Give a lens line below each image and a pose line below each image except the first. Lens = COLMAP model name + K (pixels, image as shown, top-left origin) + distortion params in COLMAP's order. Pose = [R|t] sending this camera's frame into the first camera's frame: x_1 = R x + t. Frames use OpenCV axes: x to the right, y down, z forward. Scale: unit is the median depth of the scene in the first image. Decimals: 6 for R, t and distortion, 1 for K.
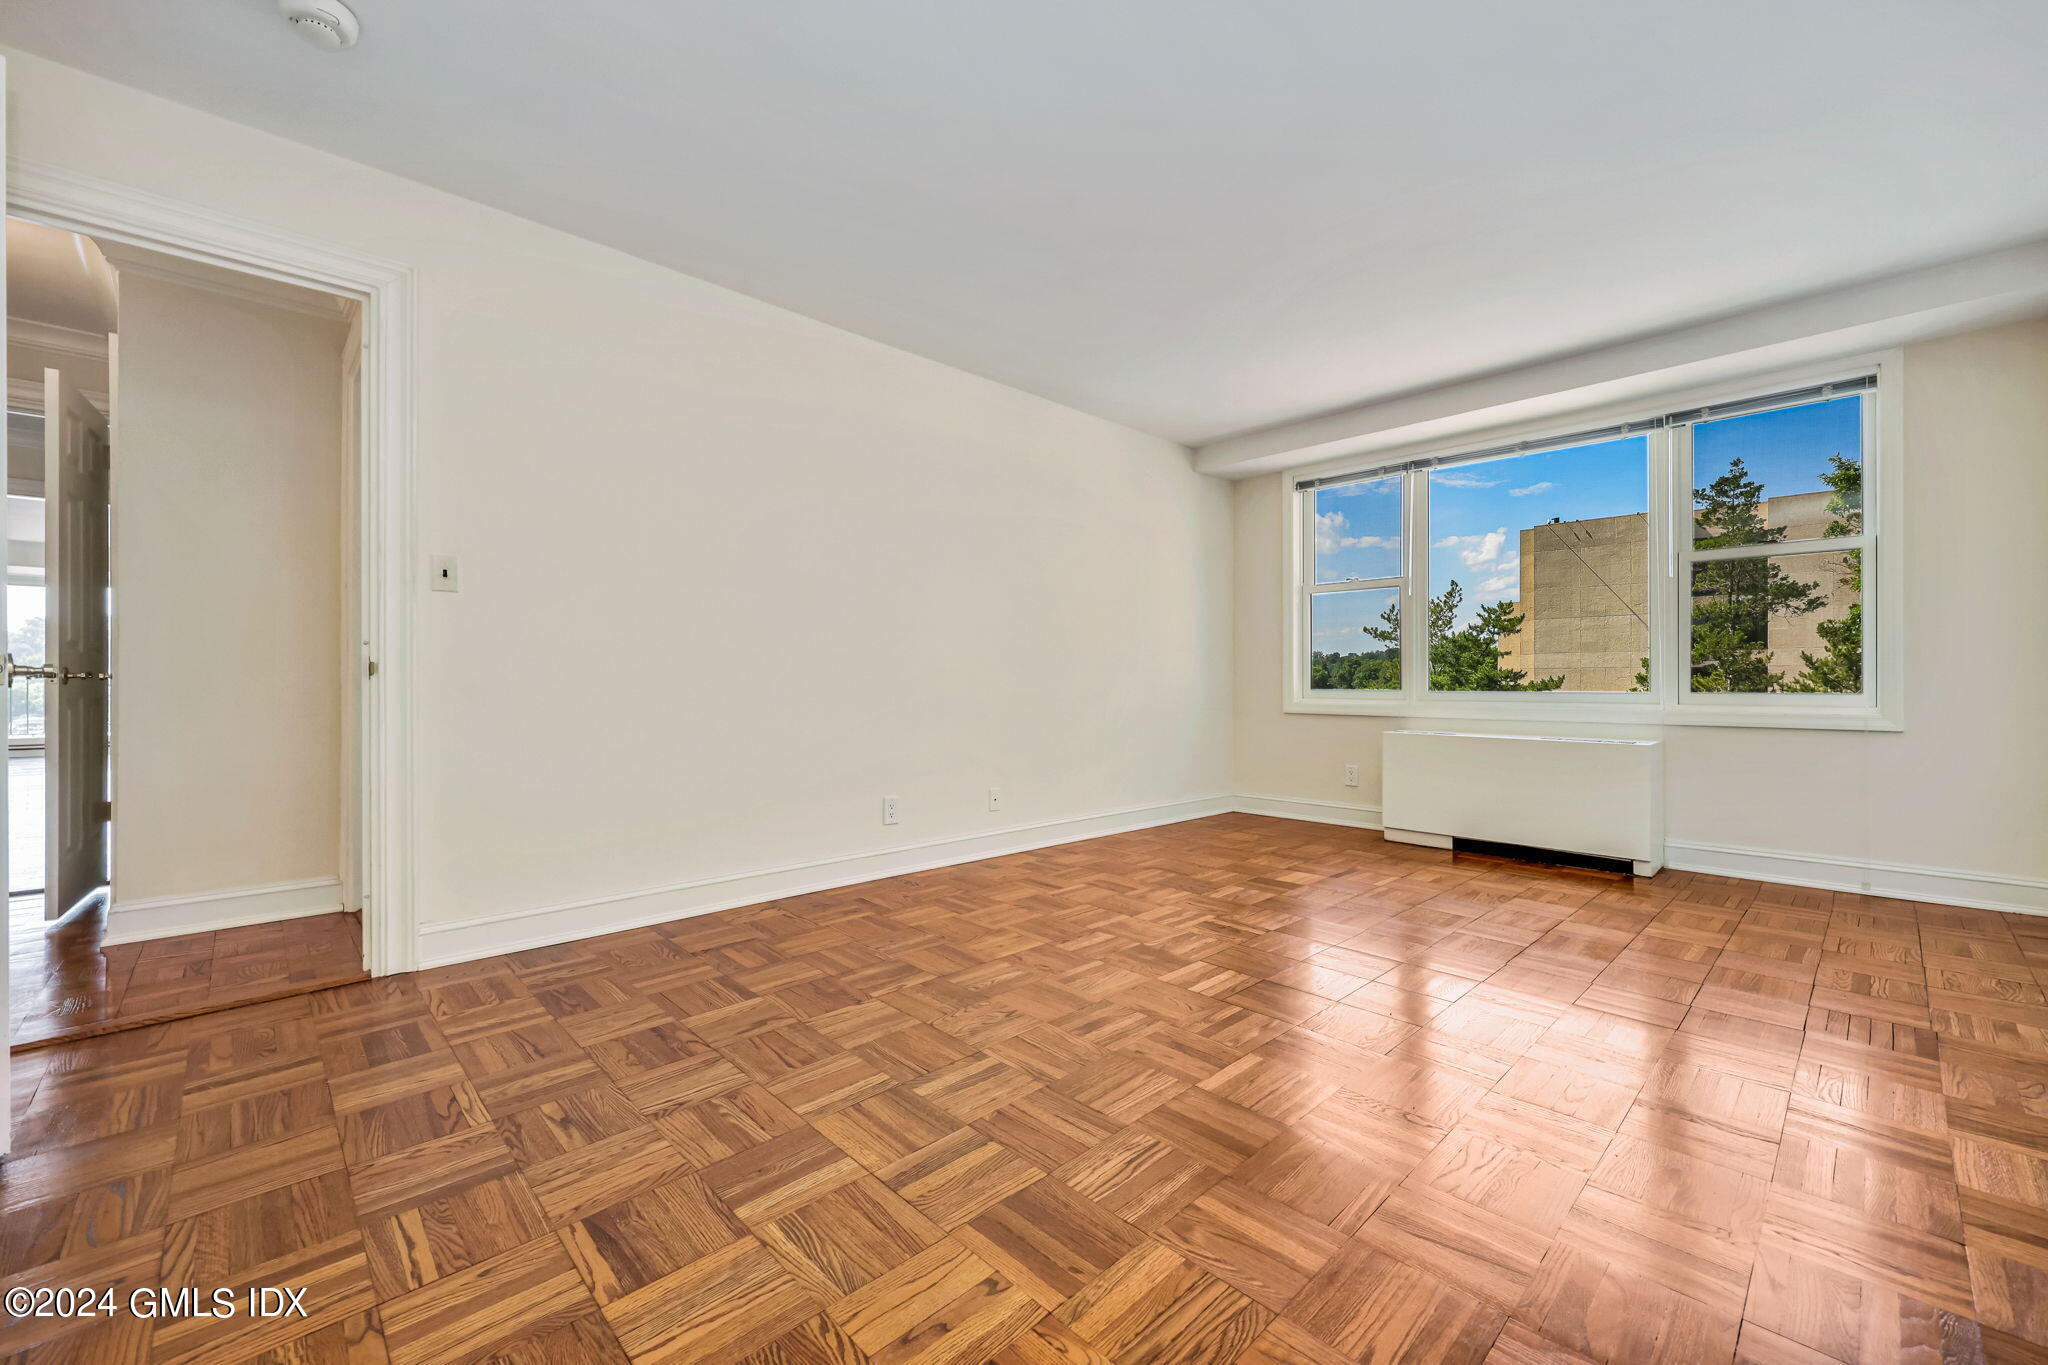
lens RADIAL K [[823.9, 0, 1028.8], [0, 823.9, 678.0], [0, 0, 1]] dist [0.001525, -0.000399]
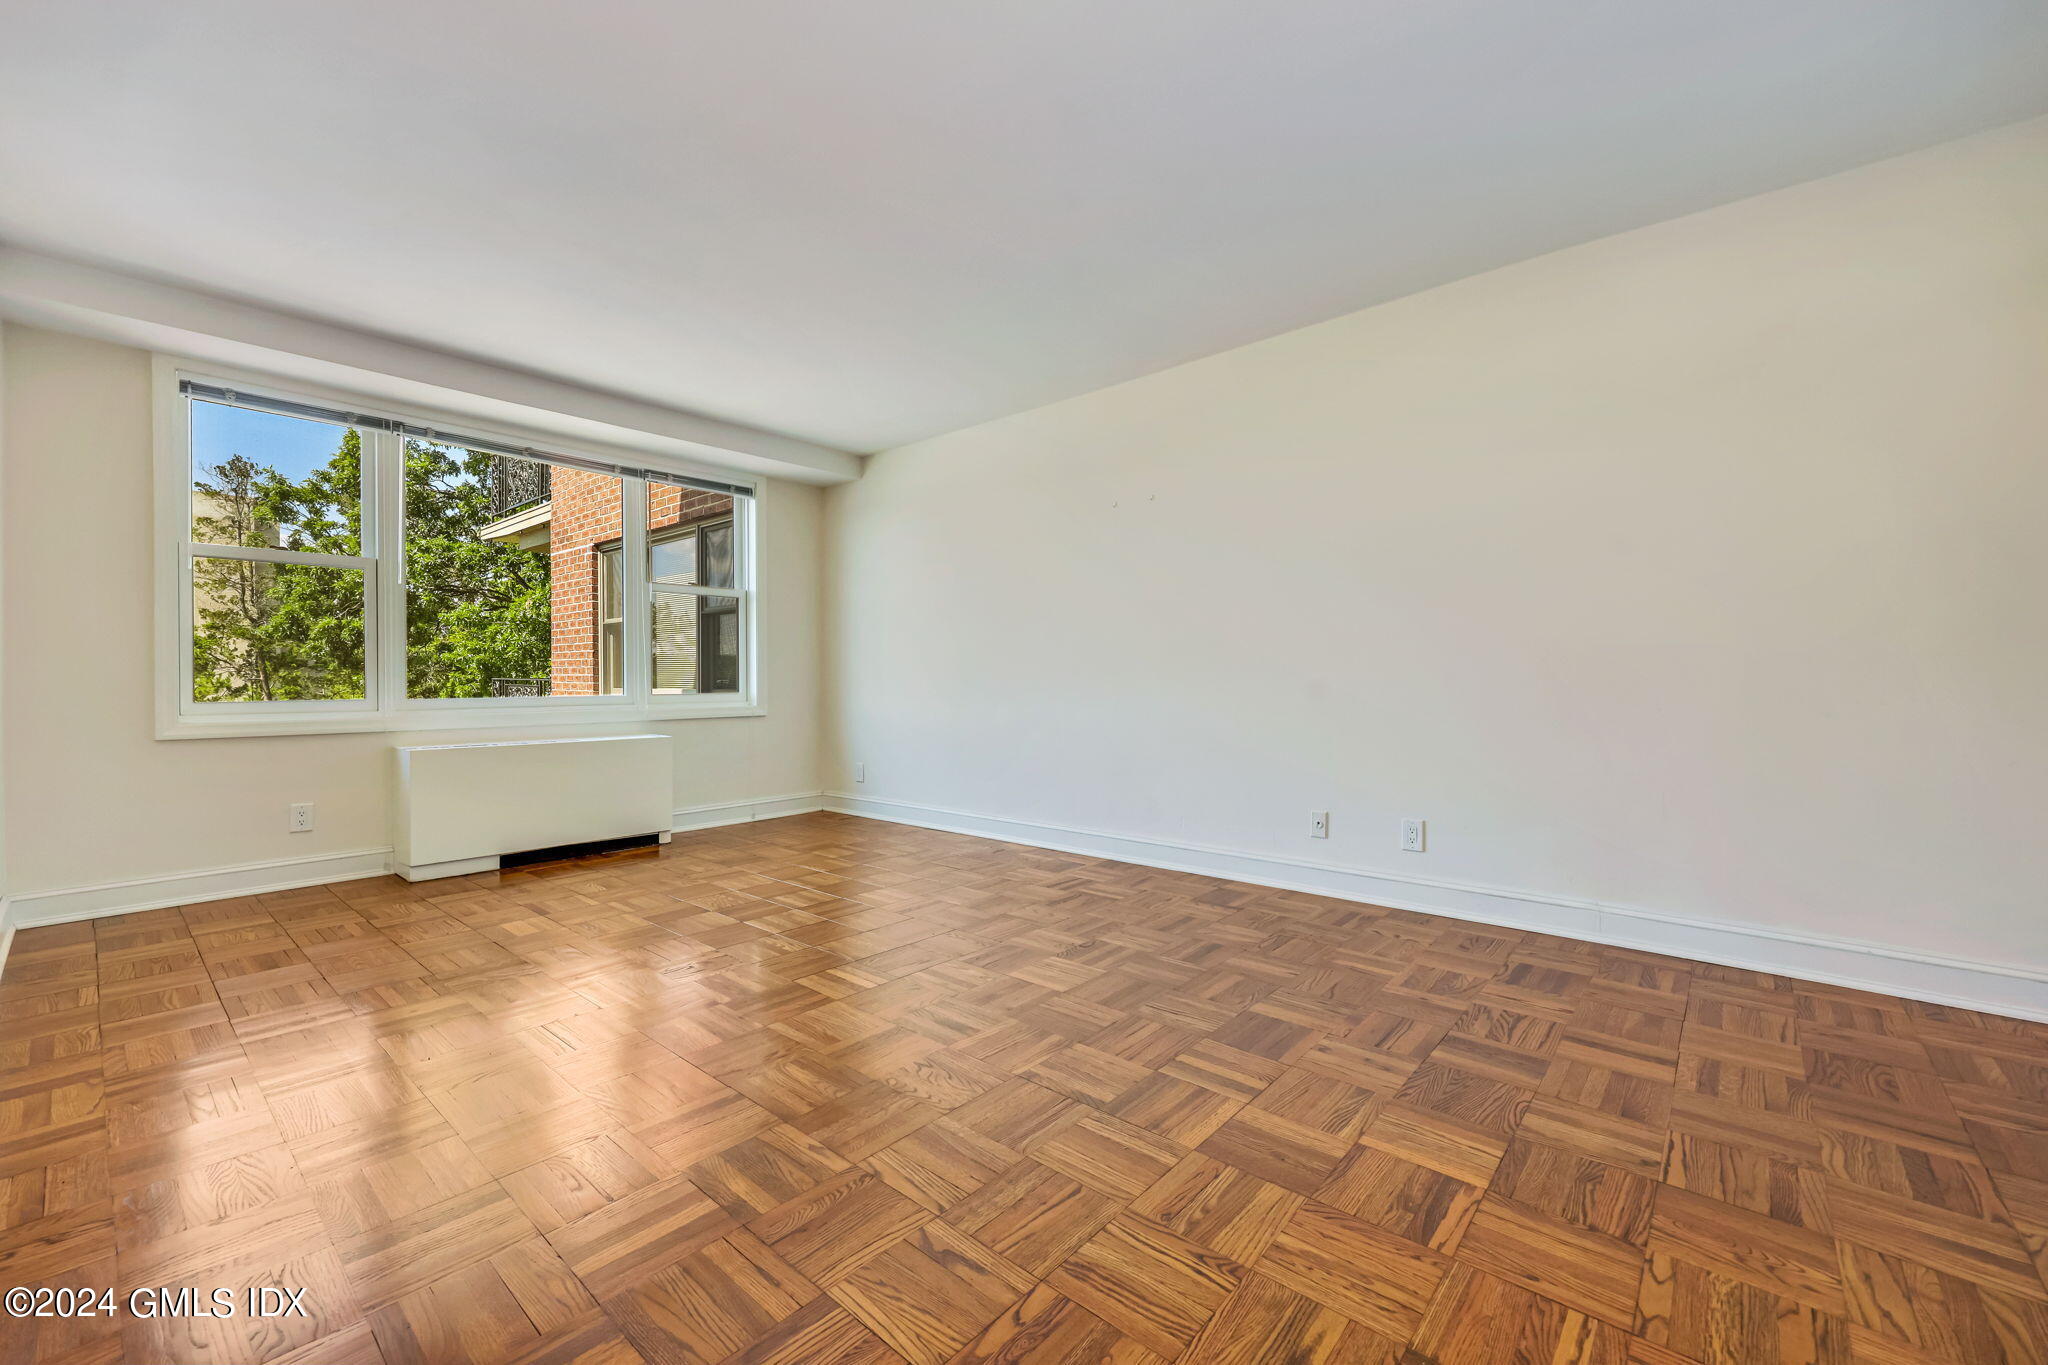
lens RADIAL K [[823.9, 0, 1031.0], [0, 823.9, 683.8], [0, 0, 1]] dist [0.001525, -0.000399]
pose [[-0.095875, -0.003842, 0.995386, -1.160598], [0.003360, 0.999986, 0.004183, -0.005007], [-0.995388, 0.003746, -0.095861, 1.235840]]
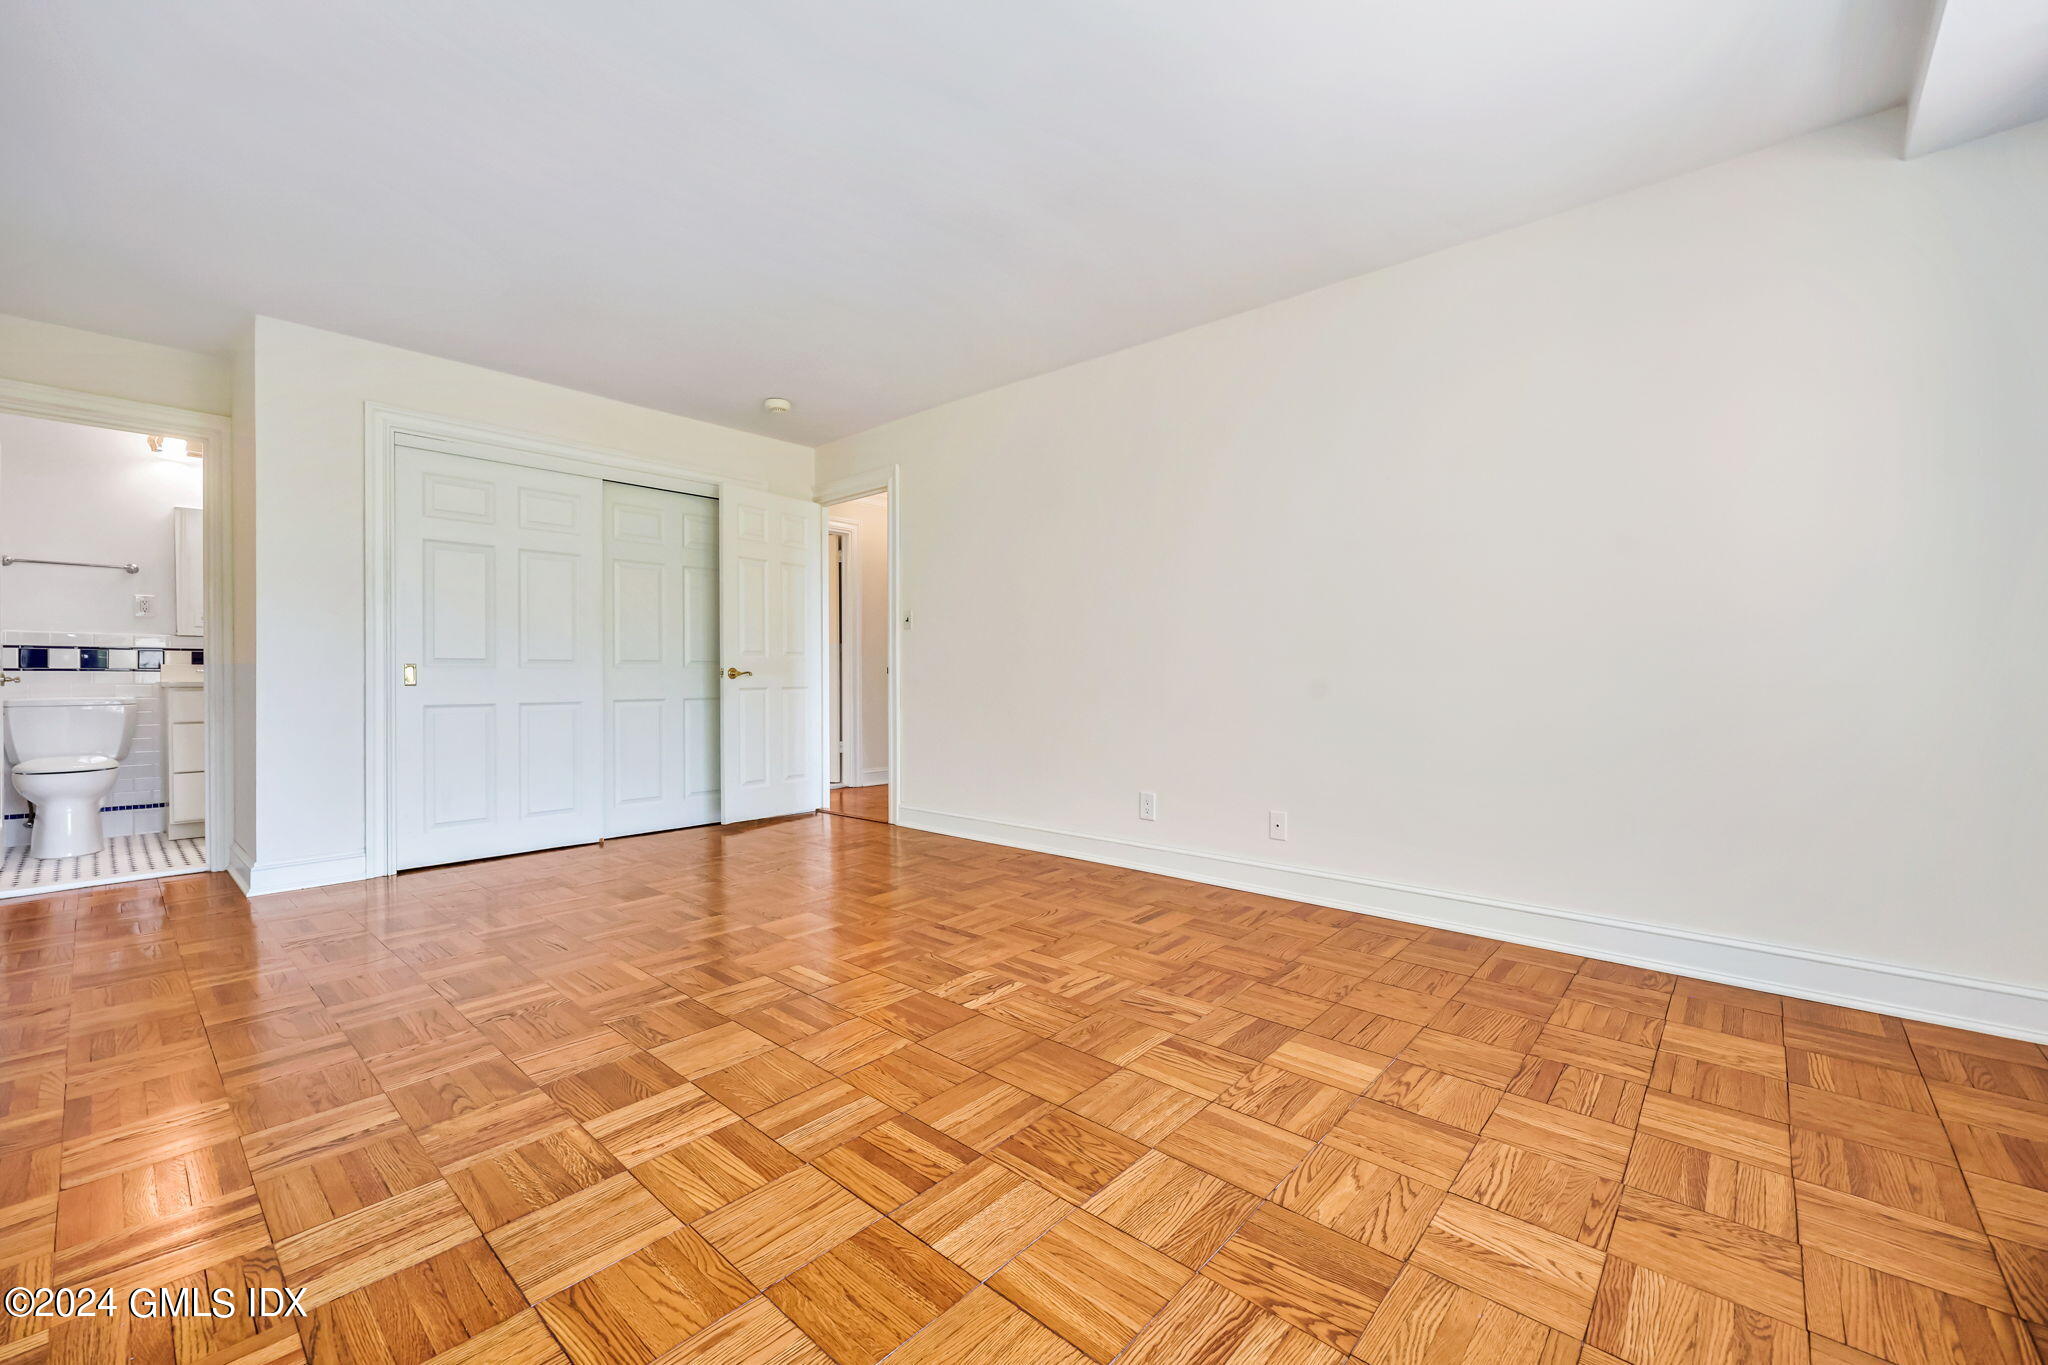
lens RADIAL K [[823.9, 0, 1021.1], [0, 823.9, 675.0], [0, 0, 1]] dist [0.001525, -0.000399]
pose [[0.087687, 0.003094, -0.996143, 1.770351], [0.002904, 0.999990, 0.003362, -0.004777], [0.996144, -0.003188, 0.087677, 1.644363]]
